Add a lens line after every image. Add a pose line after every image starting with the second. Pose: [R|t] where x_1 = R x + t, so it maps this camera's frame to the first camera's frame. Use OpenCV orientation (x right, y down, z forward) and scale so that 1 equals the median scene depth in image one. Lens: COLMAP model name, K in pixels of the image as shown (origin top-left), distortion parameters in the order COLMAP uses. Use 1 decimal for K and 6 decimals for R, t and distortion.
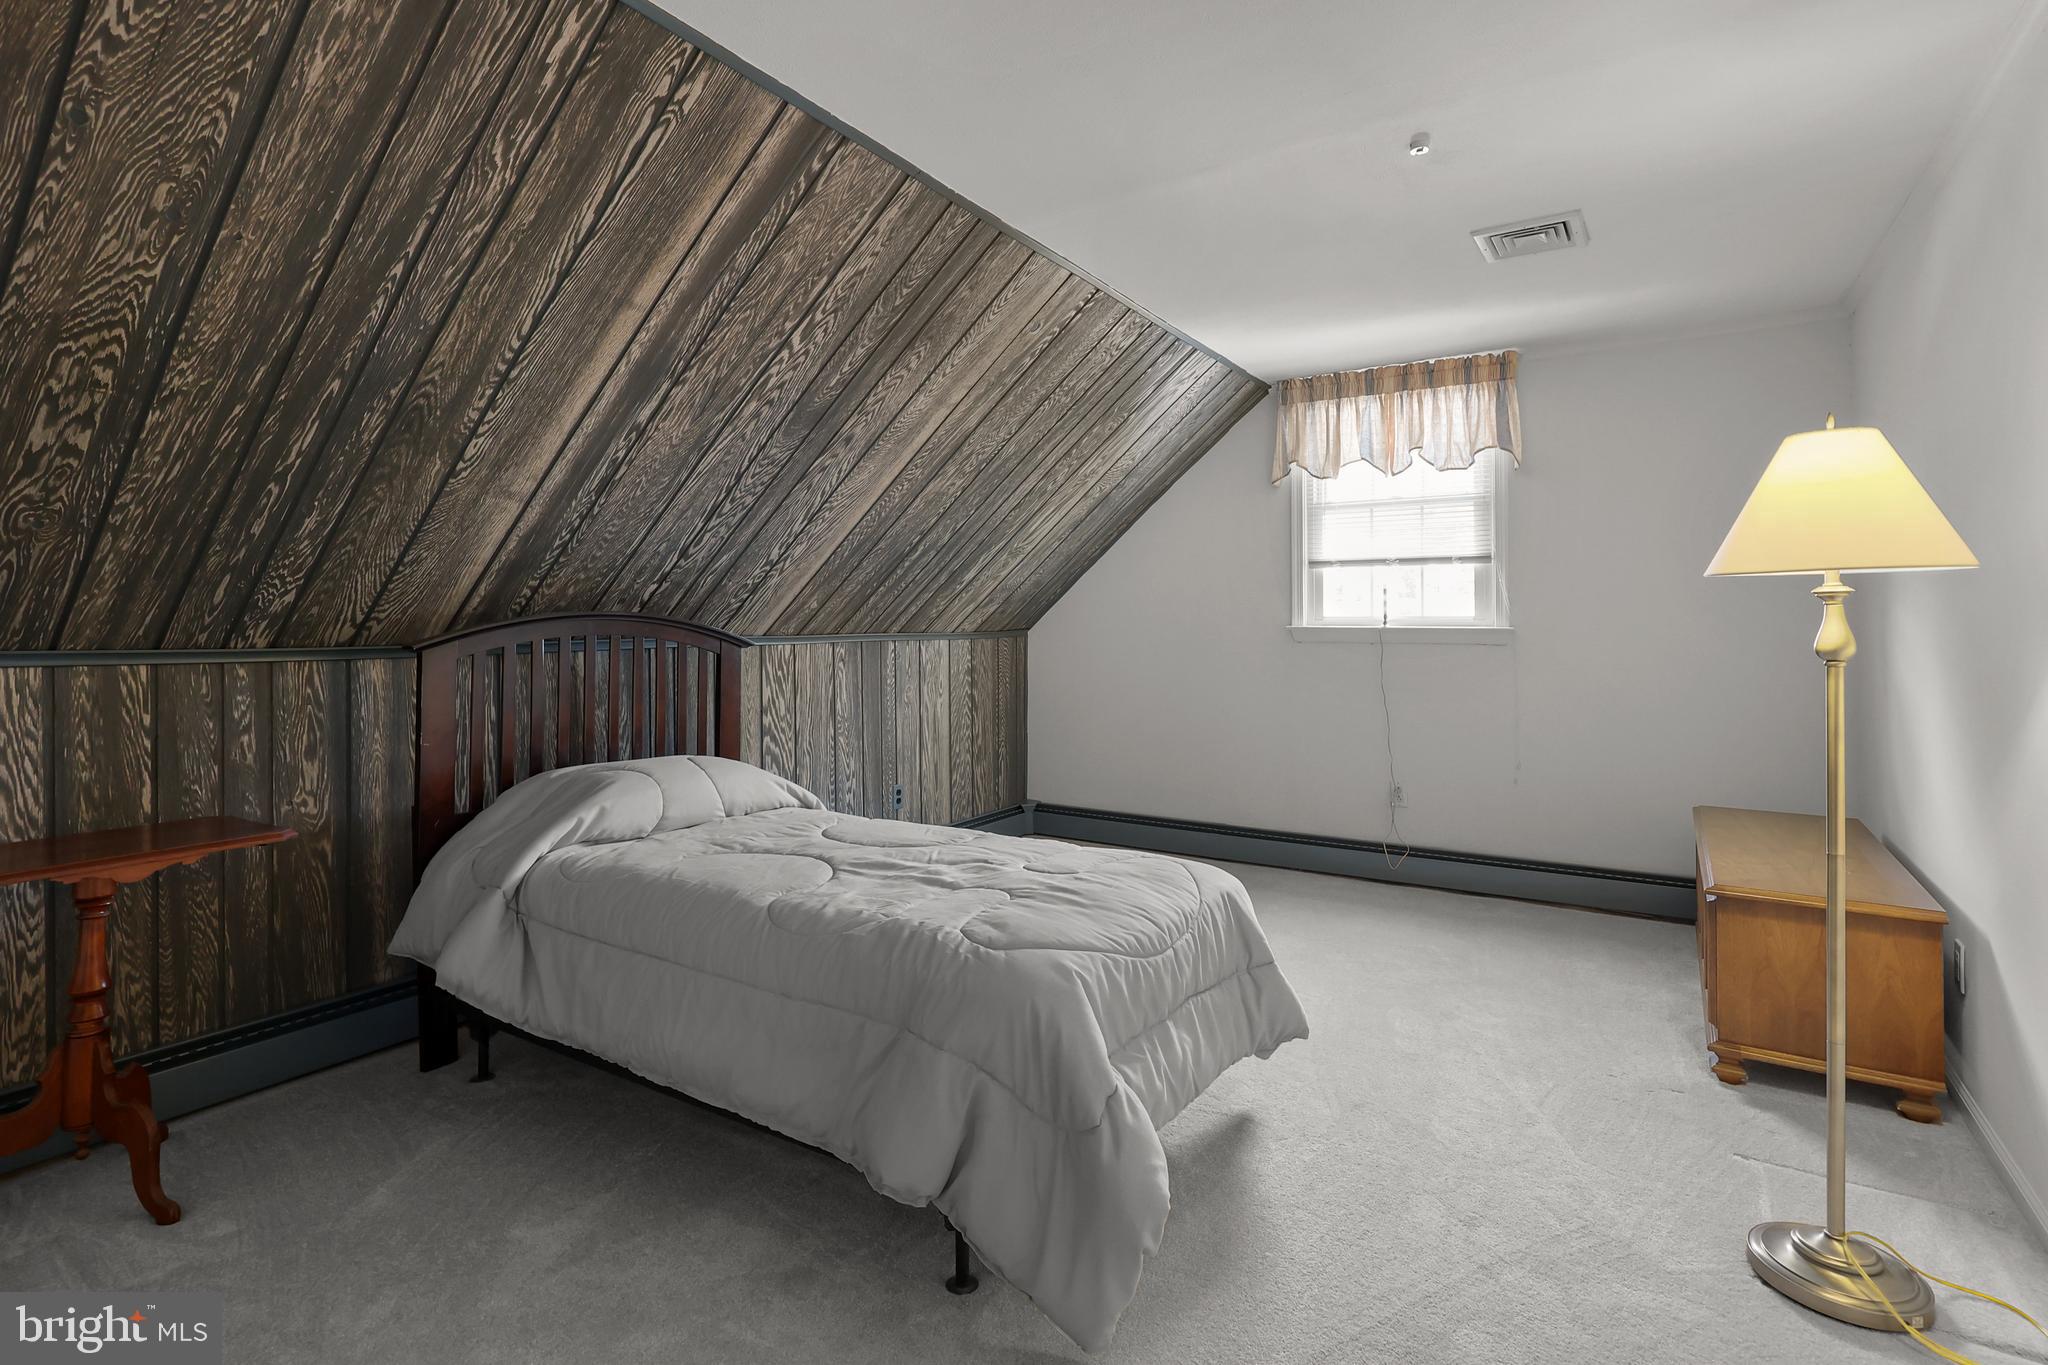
lens RADIAL K [[967.1, 0, 1048.1], [0, 967.1, 614.1], [0, 0, 1]] dist [0.000720, 0.000104]
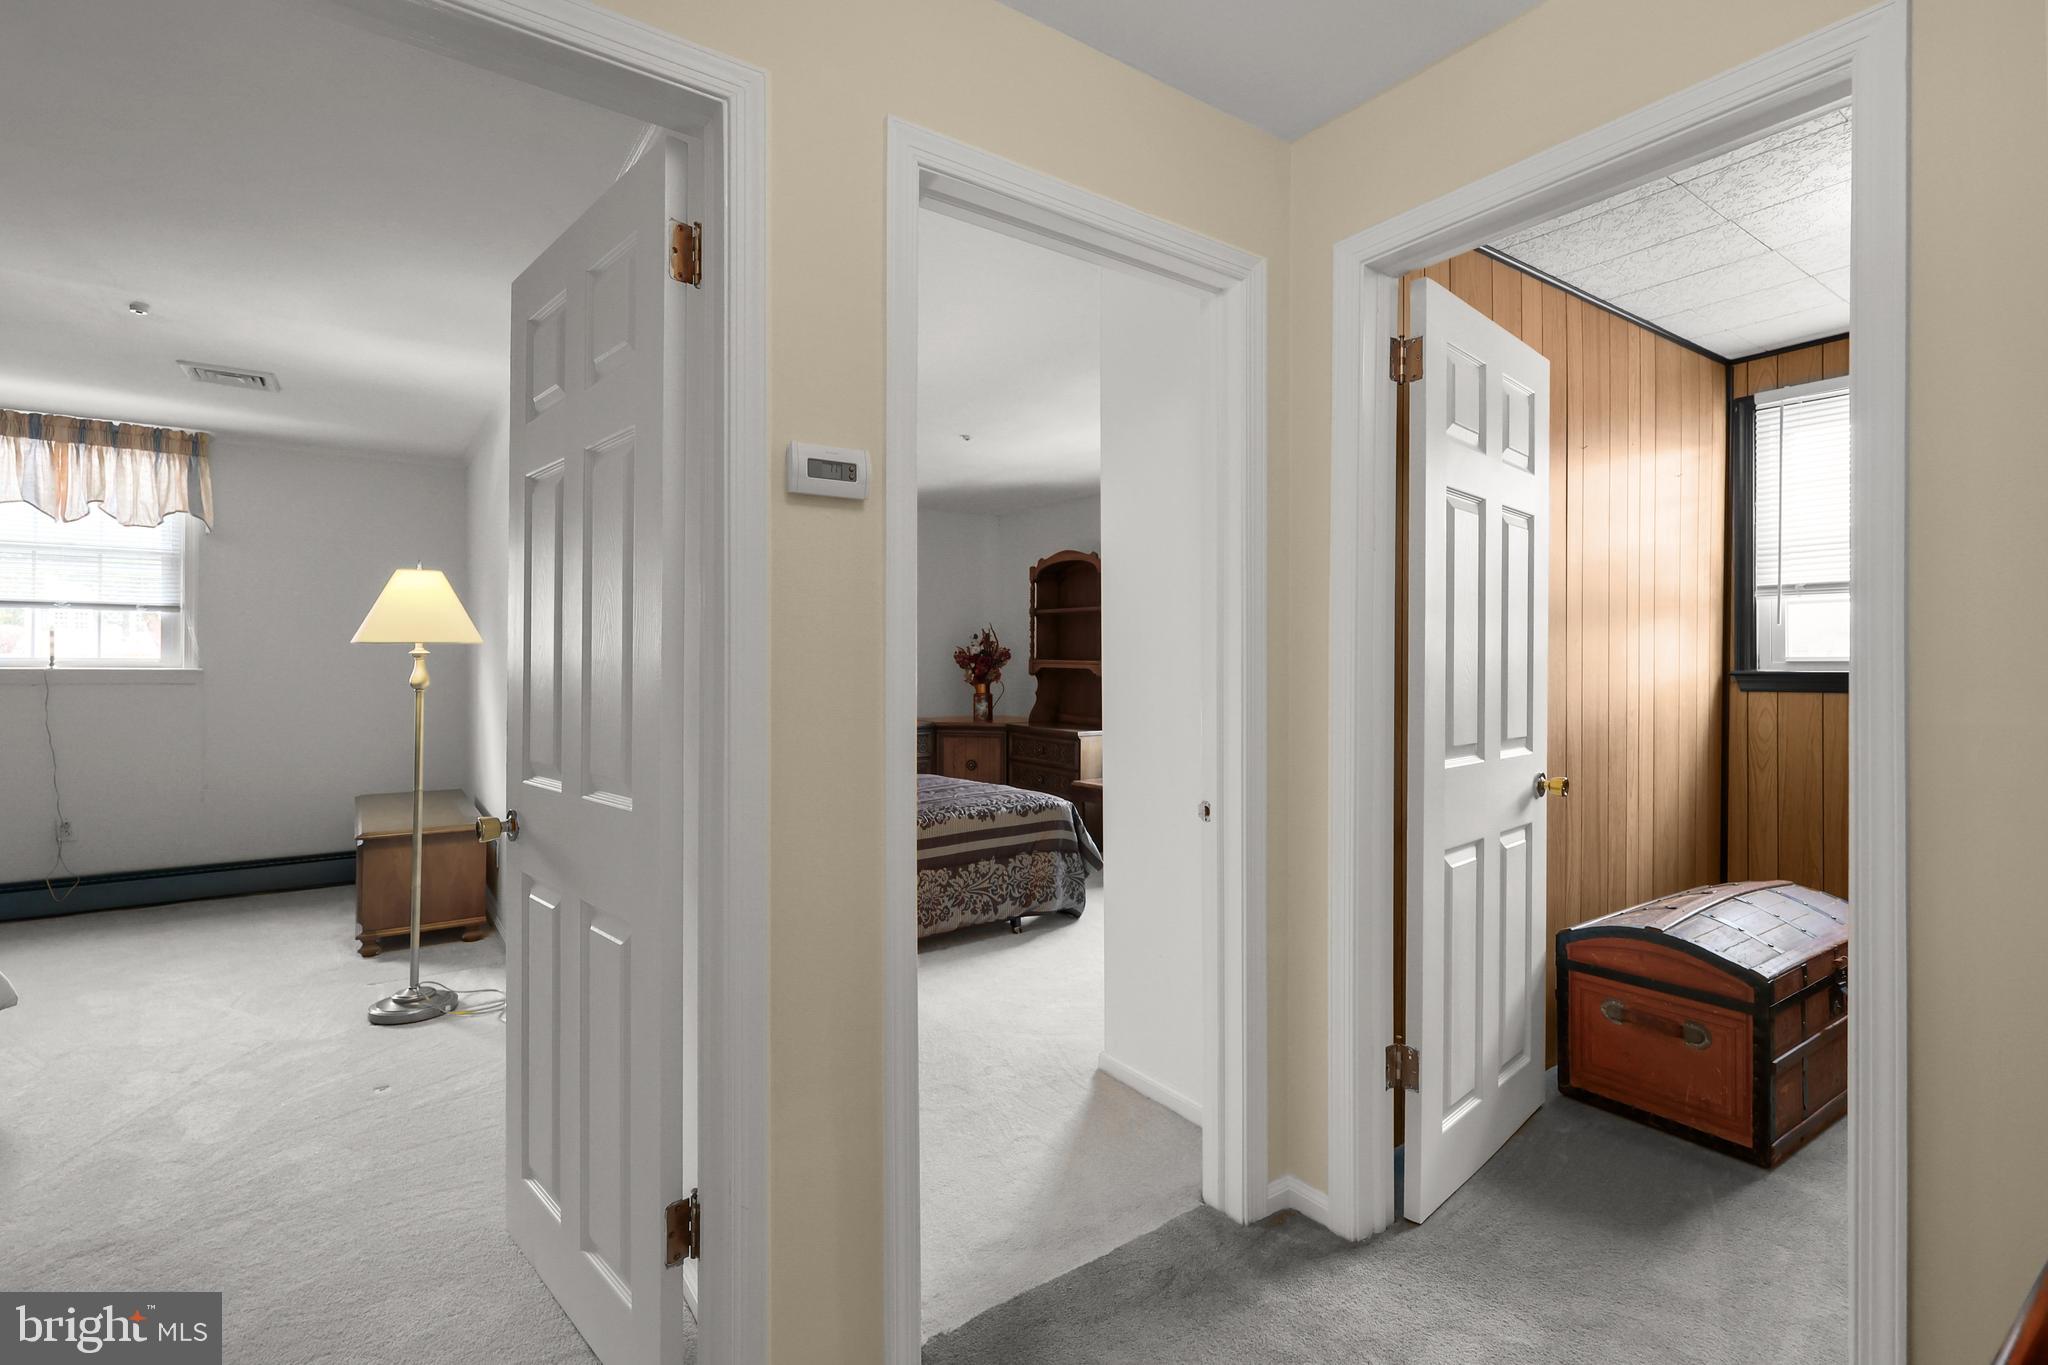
lens RADIAL K [[939.8, 0, 1020.6], [0, 939.8, 665.0], [0, 0, 1]] dist [0.004649, 0.000781]
pose [[0.379054, 0.005404, 0.925359, -0.202615], [-0.017461, 0.999847, 0.001314, -0.009857], [-0.925210, -0.016656, 0.379090, -0.352815]]
